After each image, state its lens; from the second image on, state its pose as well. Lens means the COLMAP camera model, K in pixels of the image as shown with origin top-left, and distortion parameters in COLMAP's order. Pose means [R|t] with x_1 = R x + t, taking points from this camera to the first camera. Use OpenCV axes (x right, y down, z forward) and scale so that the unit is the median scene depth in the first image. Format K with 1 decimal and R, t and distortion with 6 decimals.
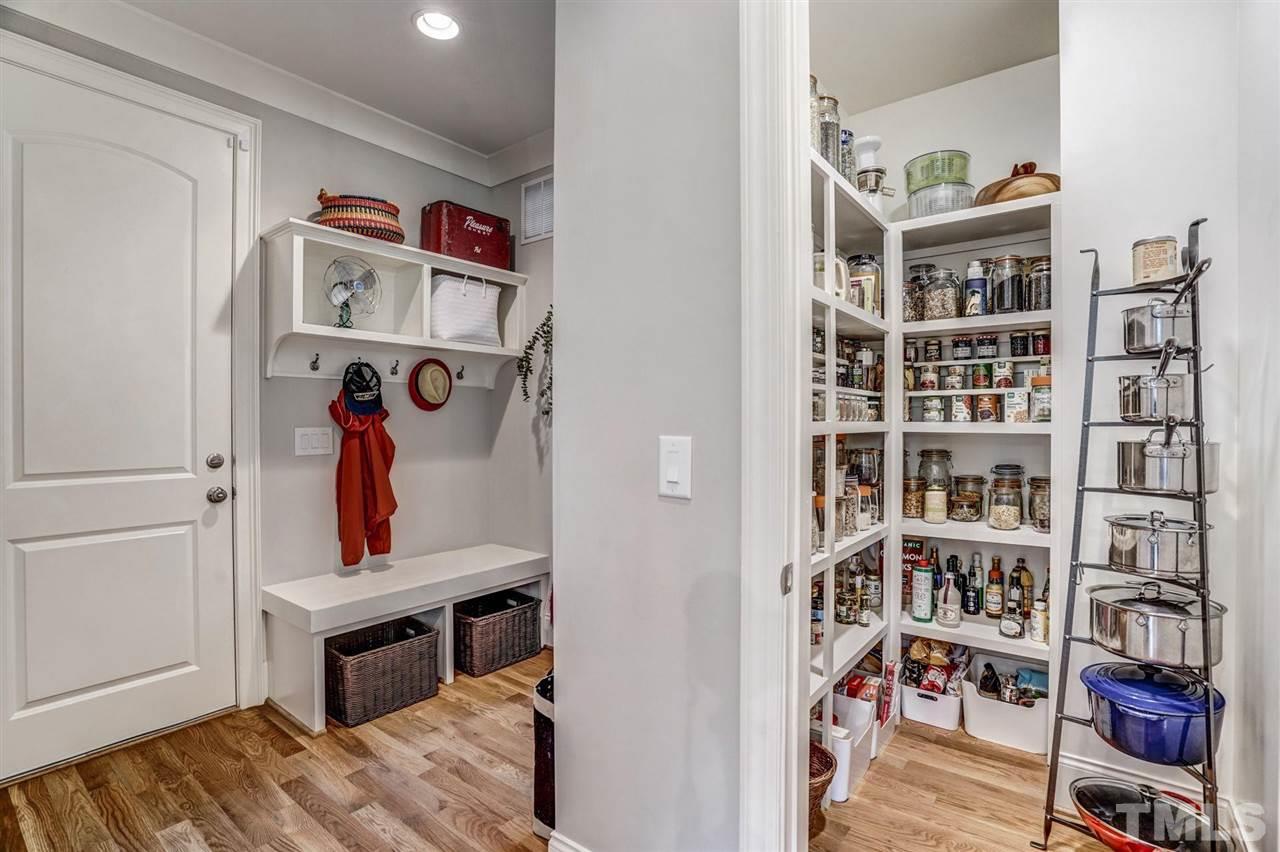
lens RADIAL K [[593.1, 0, 649.3], [0, 593.1, 421.3], [0, 0, 1]] dist [-0.023391, 0.000482]
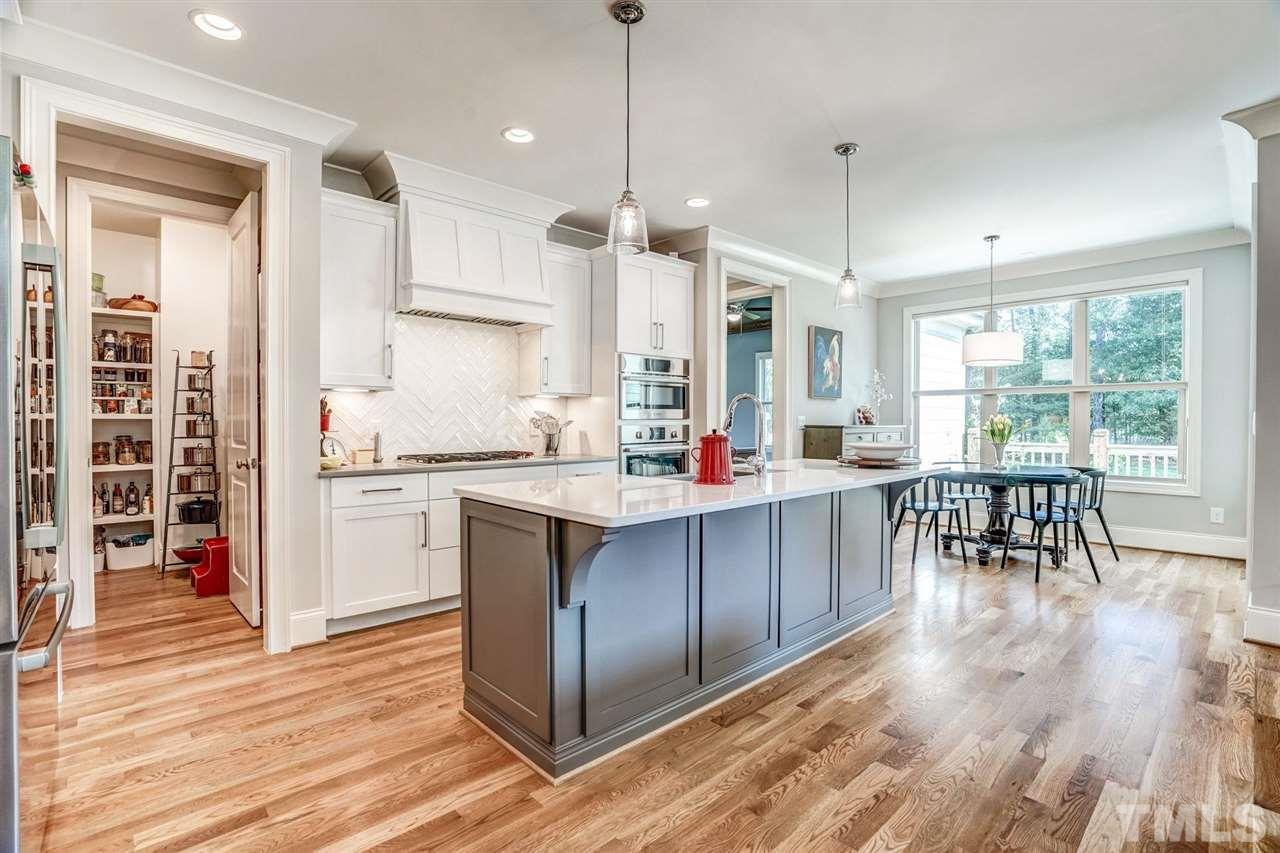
lens RADIAL K [[593.1, 0, 648.7], [0, 593.1, 421.4], [0, 0, 1]] dist [-0.023391, 0.000482]
pose [[0.160058, -0.011330, 0.987043, -1.222388], [0.003289, 0.999935, 0.010944, 0.013122], [-0.987102, 0.001495, 0.160085, -1.244630]]
